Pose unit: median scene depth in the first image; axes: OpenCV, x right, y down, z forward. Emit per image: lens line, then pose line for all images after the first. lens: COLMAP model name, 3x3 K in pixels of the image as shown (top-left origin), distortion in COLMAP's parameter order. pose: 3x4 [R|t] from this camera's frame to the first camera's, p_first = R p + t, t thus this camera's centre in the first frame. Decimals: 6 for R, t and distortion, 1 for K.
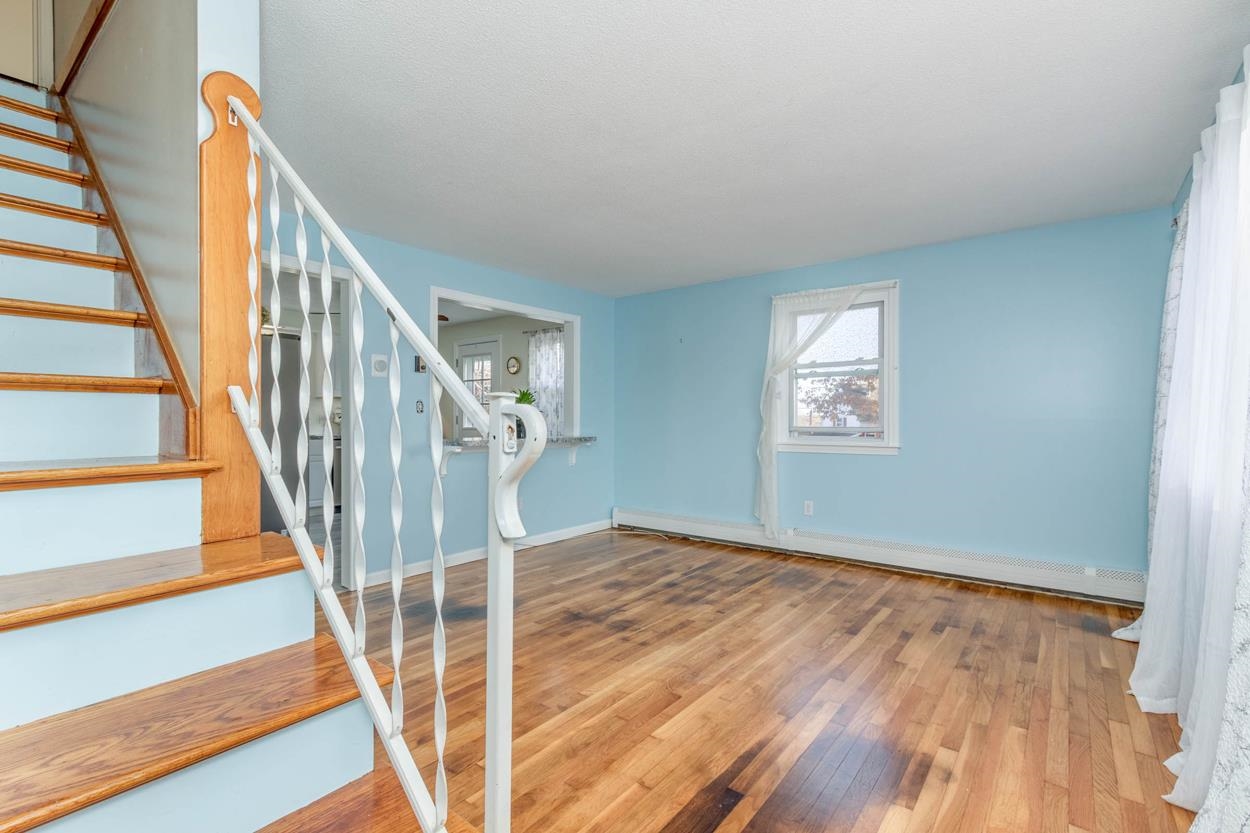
lens RADIAL K [[549.9, 0, 624.6], [0, 549.9, 426.1], [0, 0, 1]] dist [-0.000771, 0.000127]
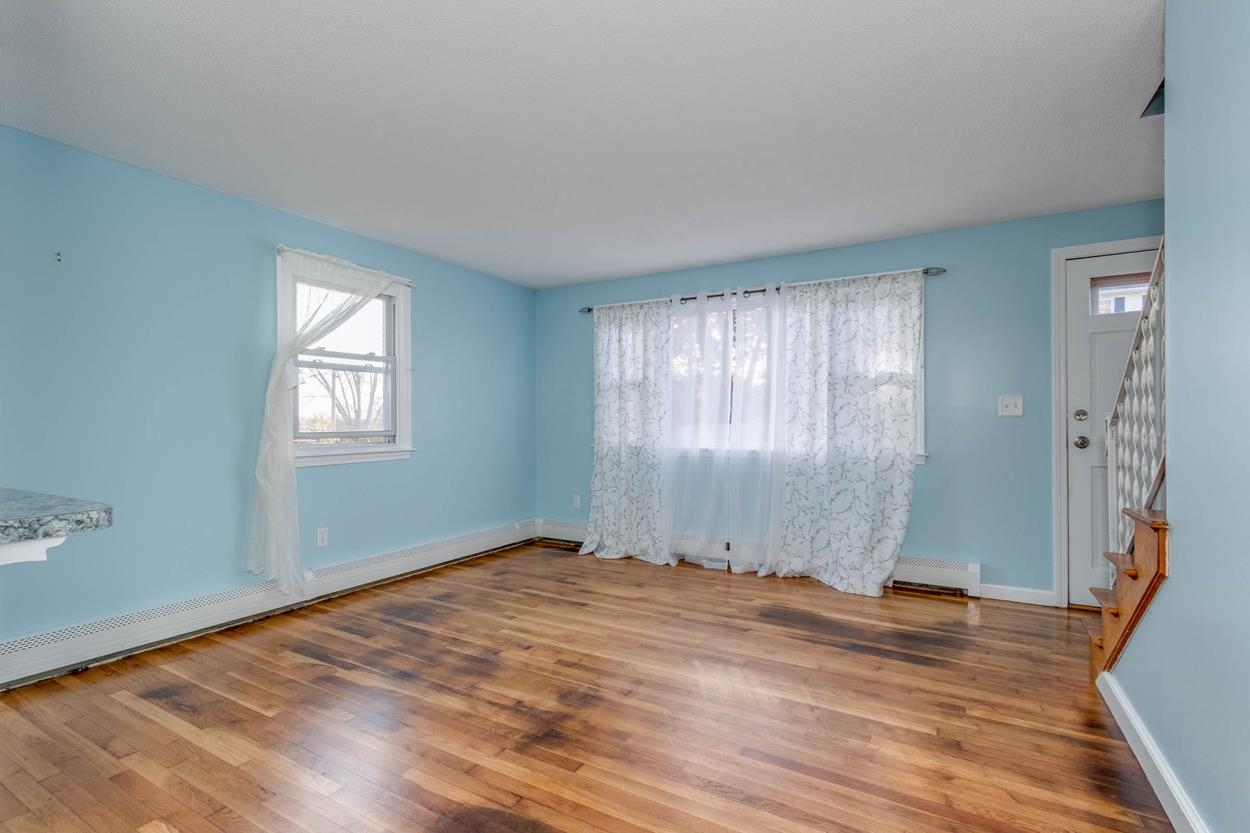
lens RADIAL K [[566.1, 0, 624.3], [0, 566.1, 419.6], [0, 0, 1]] dist [0.001273, -0.000592]
pose [[-0.129545, 0.004491, 0.991563, -0.708500], [0.010978, 0.999935, -0.003095, -0.011859], [-0.991513, 0.010484, -0.129586, 0.946515]]
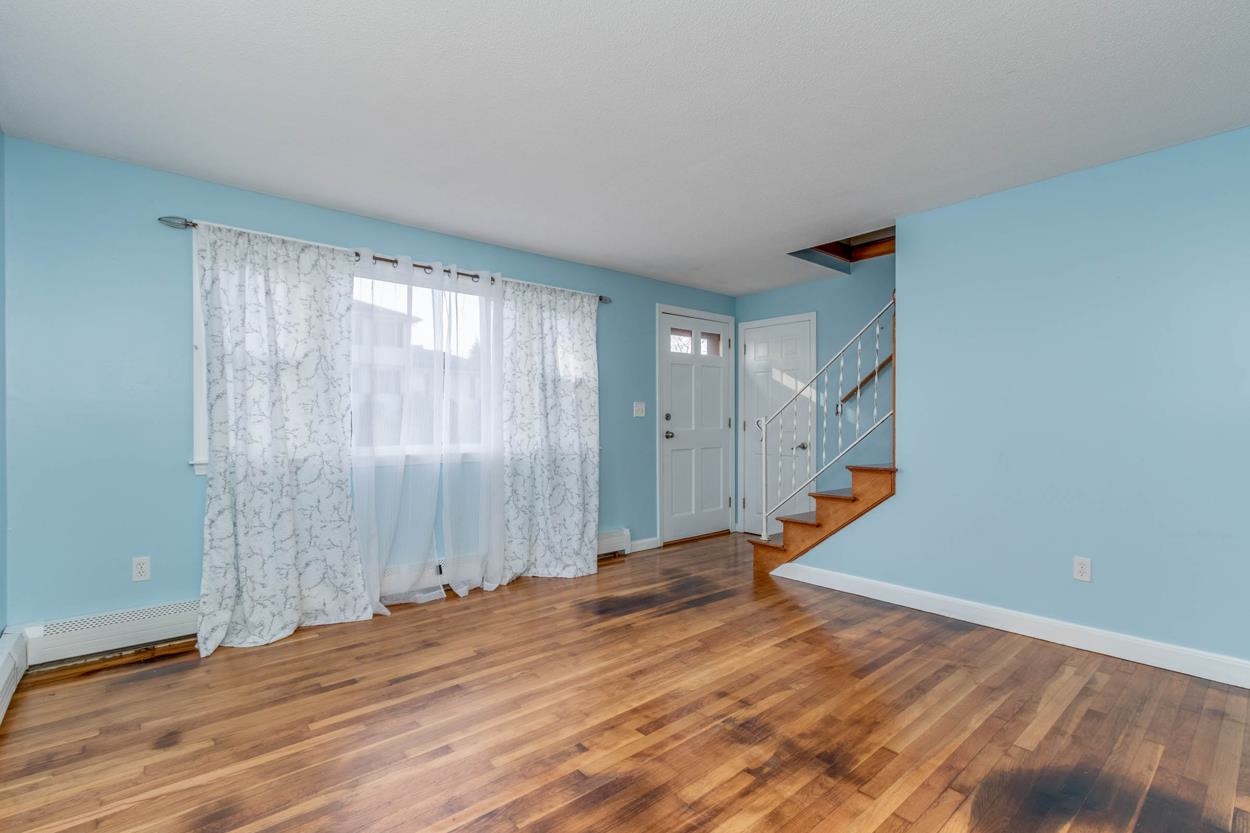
lens RADIAL K [[574.6, 0, 607.6], [0, 574.6, 418.7], [0, 0, 1]] dist [-0.000275, 0.000051]
pose [[-0.975581, 0.000368, 0.219639, 0.009974], [0.002142, 0.999967, 0.007840, -0.021158], [-0.219629, 0.008119, -0.975550, 1.568653]]
